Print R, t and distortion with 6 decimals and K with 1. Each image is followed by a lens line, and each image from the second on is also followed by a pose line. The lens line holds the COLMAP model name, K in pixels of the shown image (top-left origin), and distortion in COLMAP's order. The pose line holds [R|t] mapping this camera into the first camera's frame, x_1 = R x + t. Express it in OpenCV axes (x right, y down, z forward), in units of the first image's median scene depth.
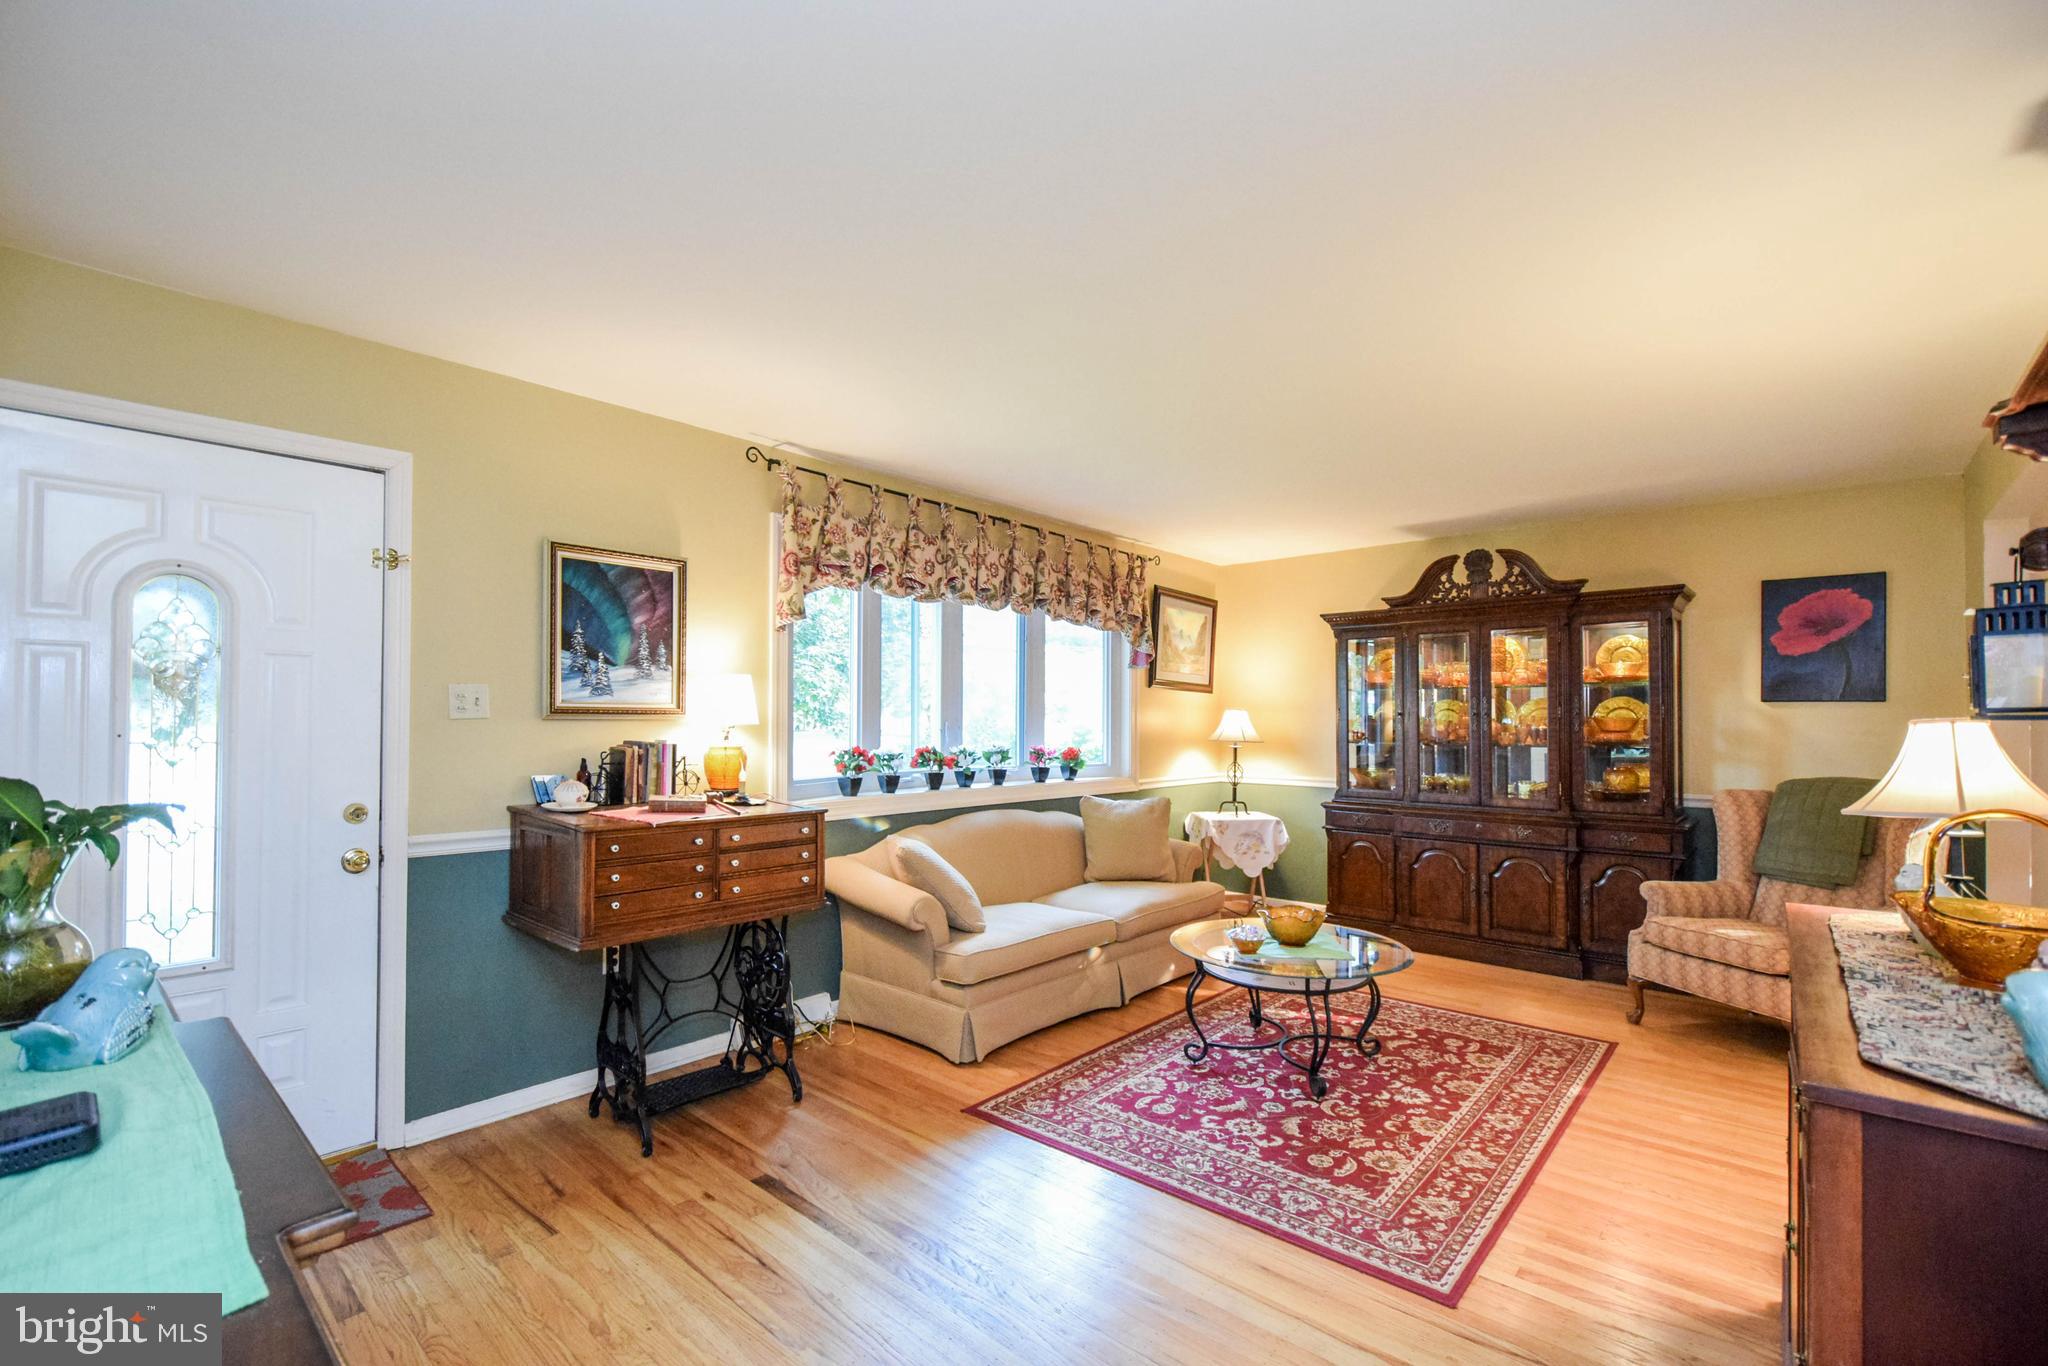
lens RADIAL K [[888.6, 0, 1023.3], [0, 888.6, 711.6], [0, 0, 1]] dist [0.019079, -0.012891]
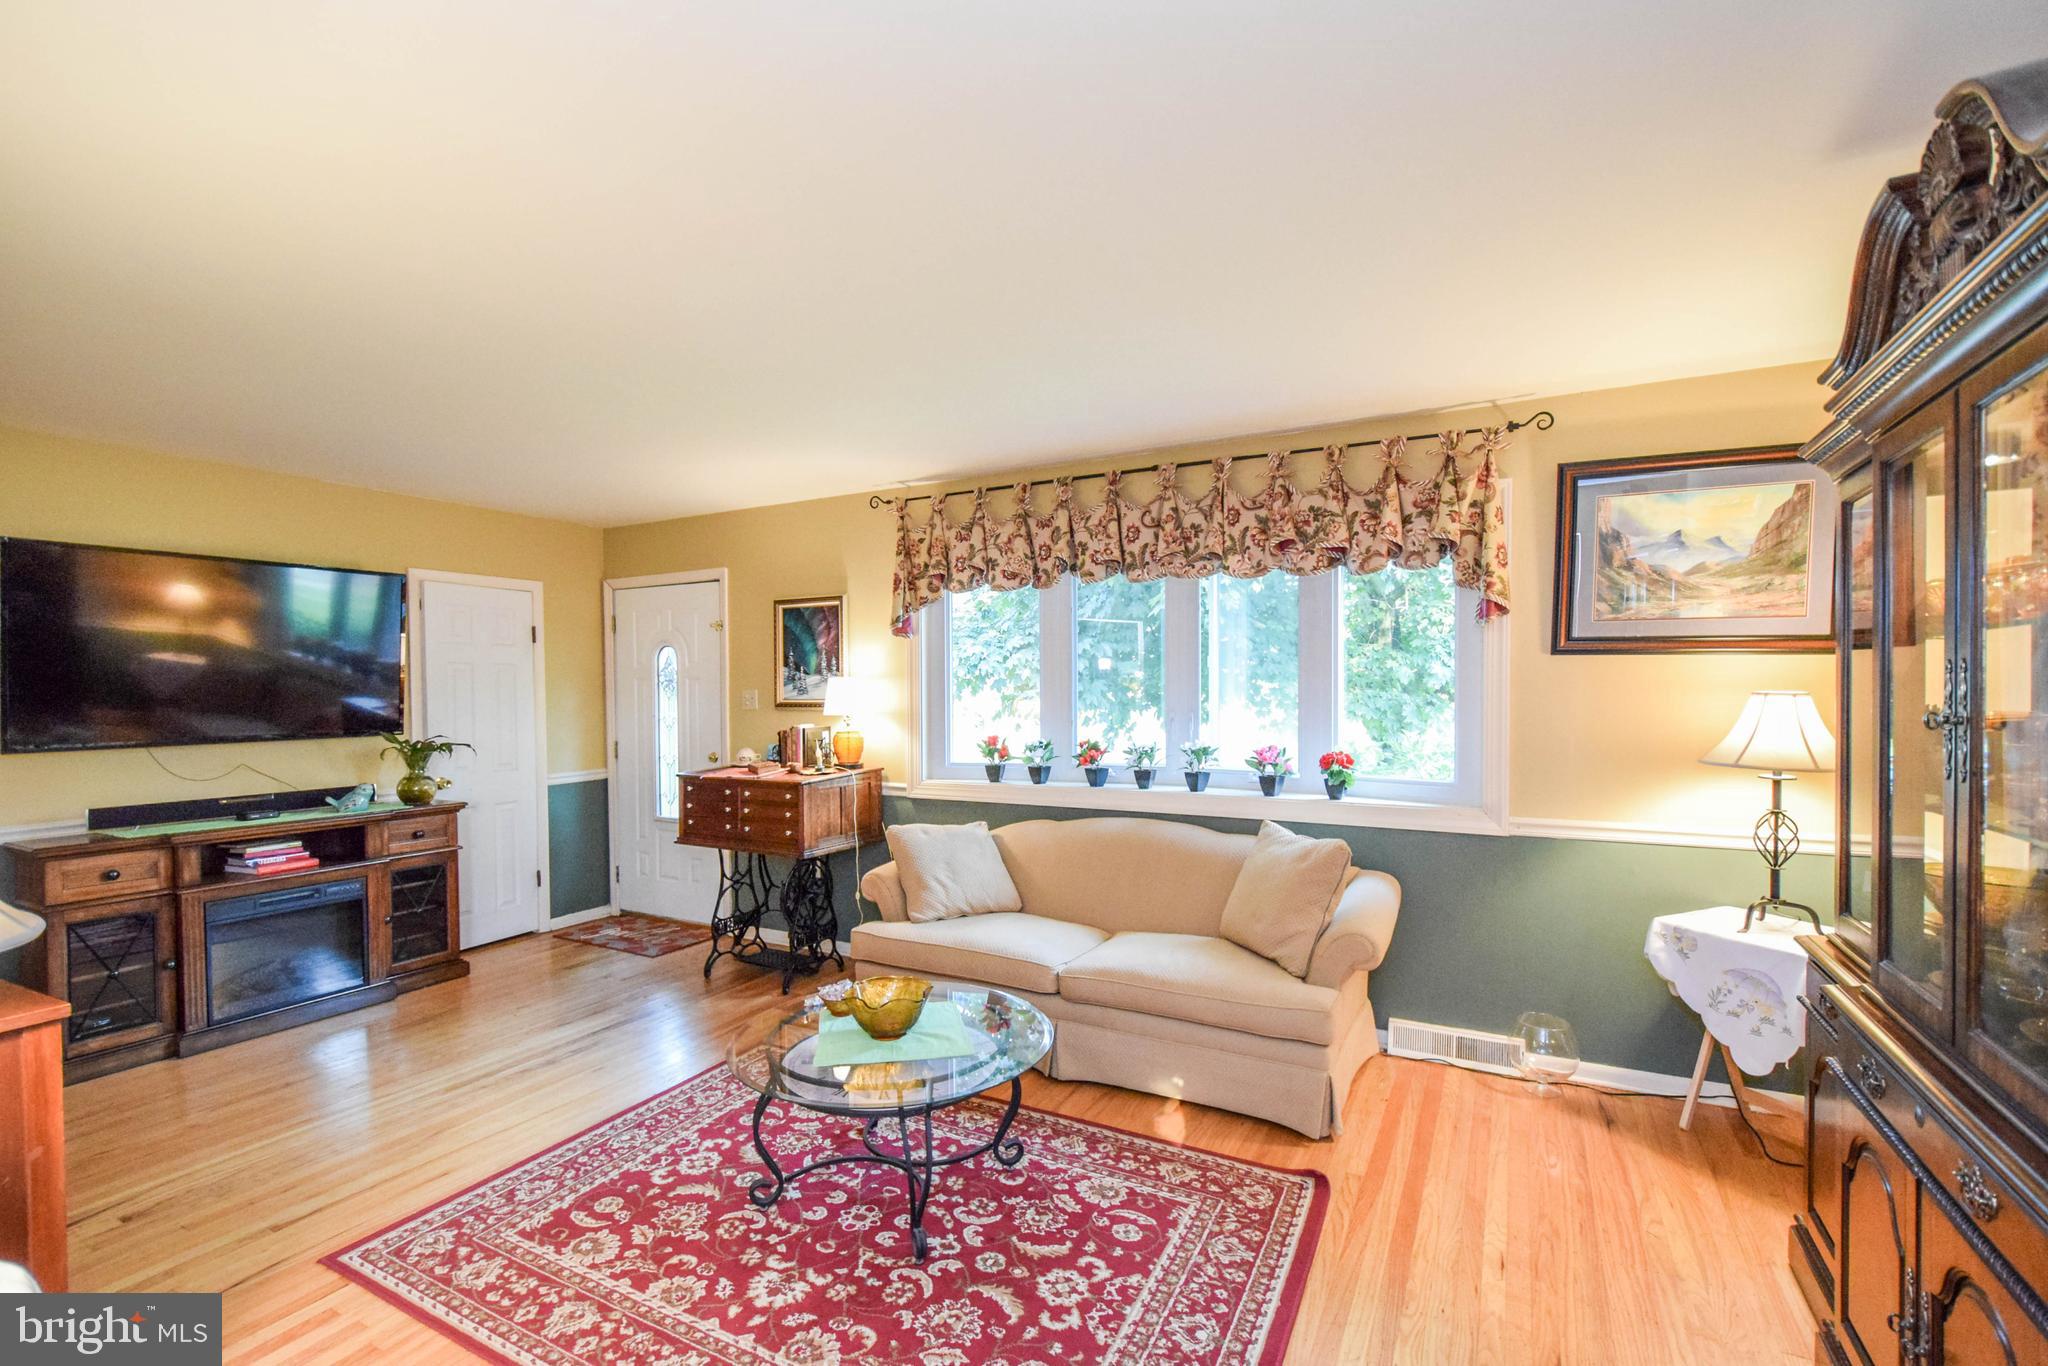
lens RADIAL K [[888.6, 0, 1023.3], [0, 888.6, 711.6], [0, 0, 1]] dist [0.019079, -0.012891]
pose [[0.232252, 0.020286, -0.972444, 1.130558], [0.017818, 0.999526, 0.025106, -0.020769], [0.972492, -0.023158, 0.231780, 1.037096]]
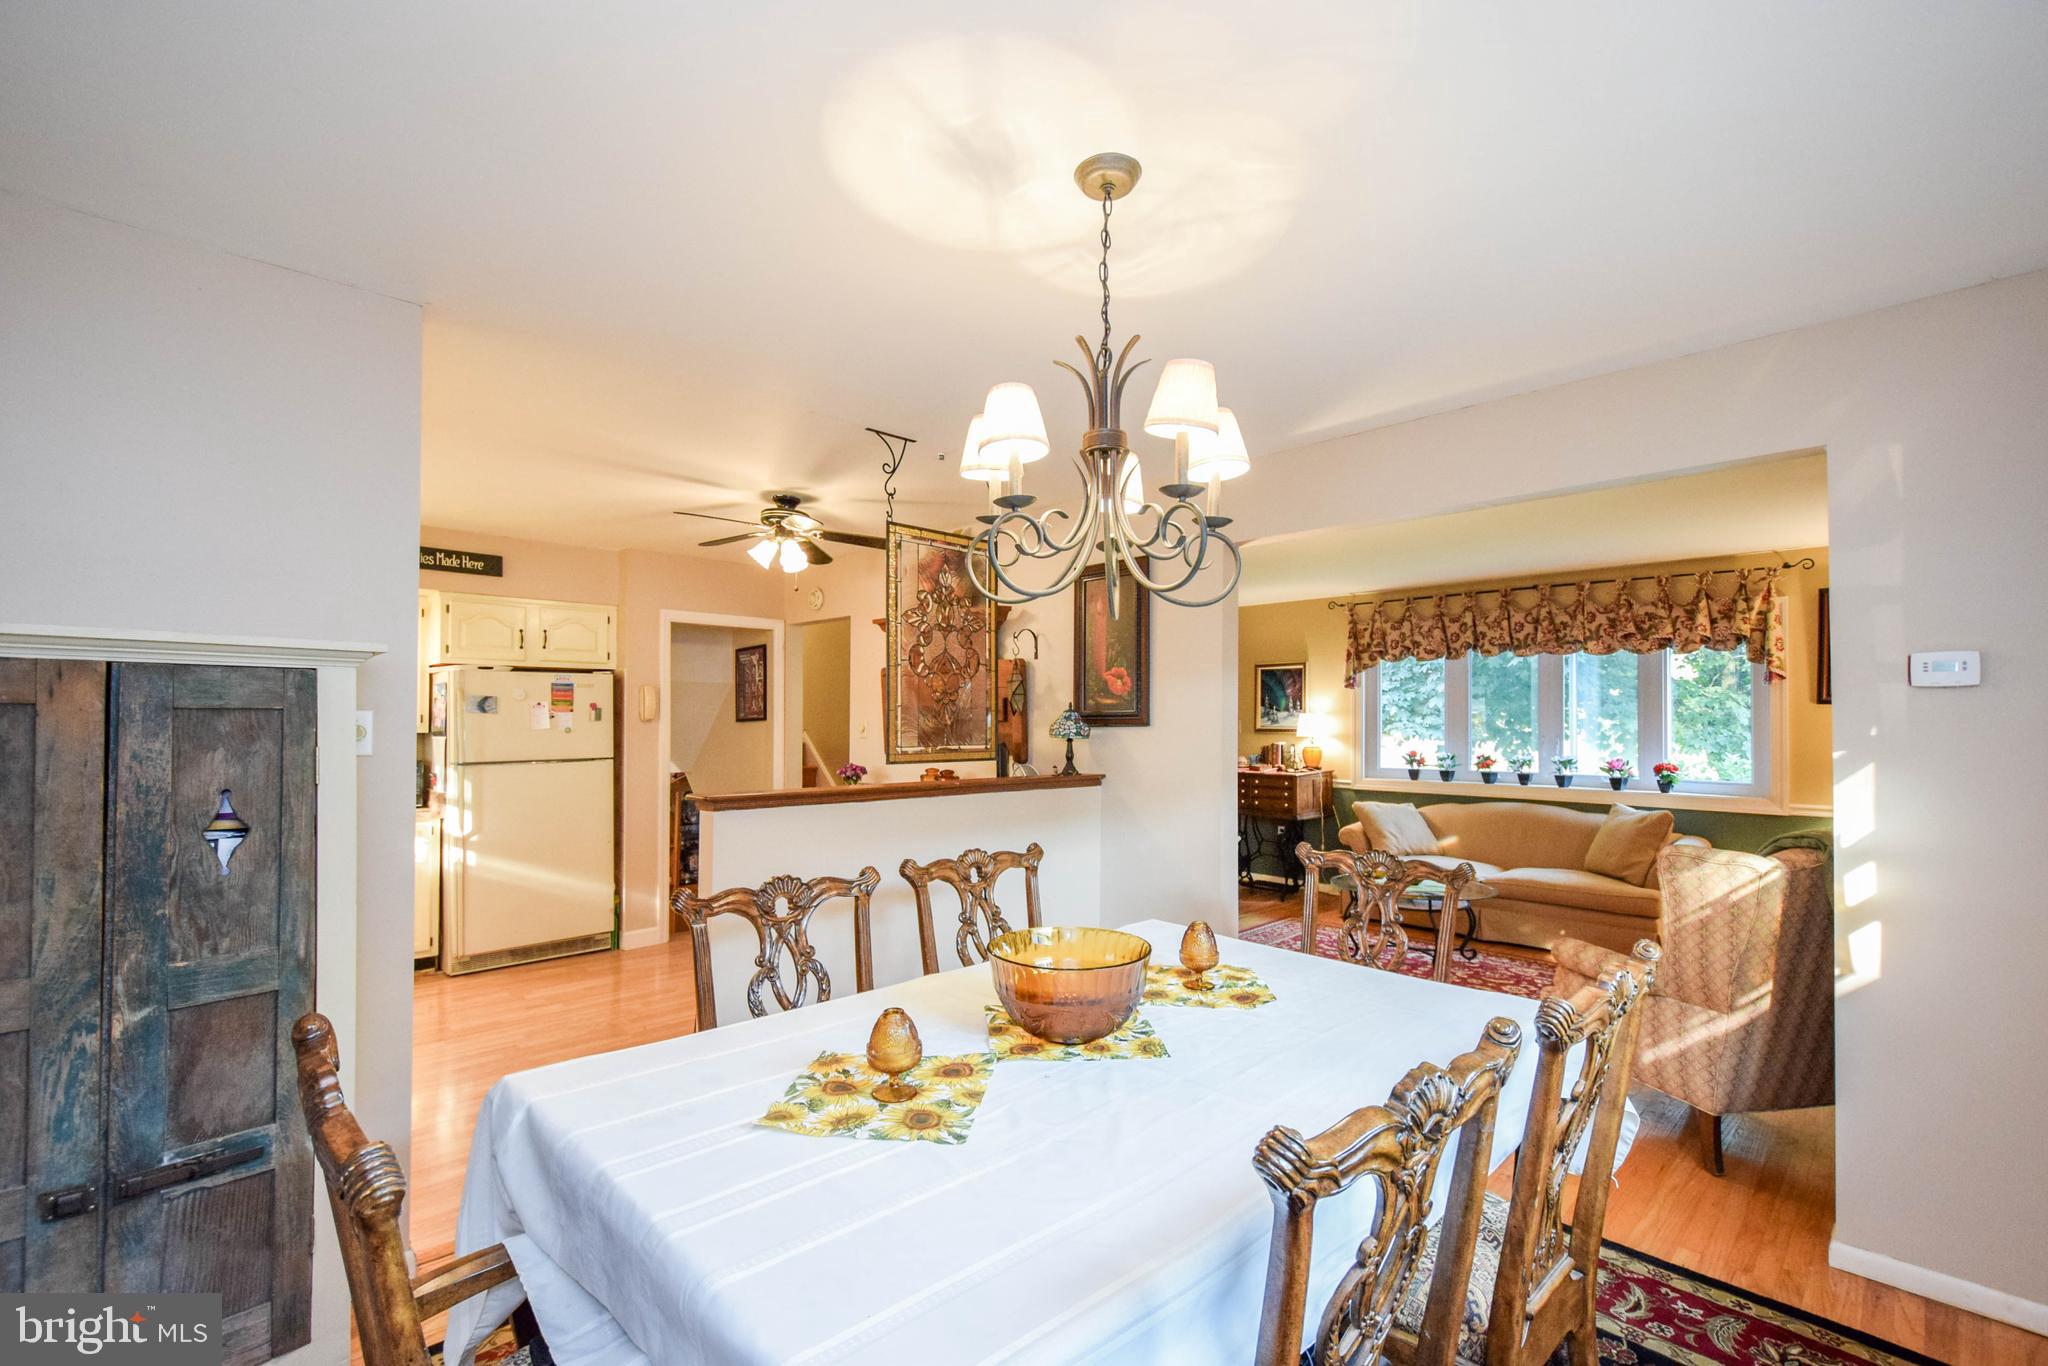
lens RADIAL K [[888.6, 0, 1023.3], [0, 888.6, 711.6], [0, 0, 1]] dist [0.019079, -0.012891]
pose [[-0.069130, -0.016114, -0.997478, 2.057884], [0.004927, 0.999852, -0.016494, -0.014789], [0.997595, -0.006055, -0.069040, 0.491492]]
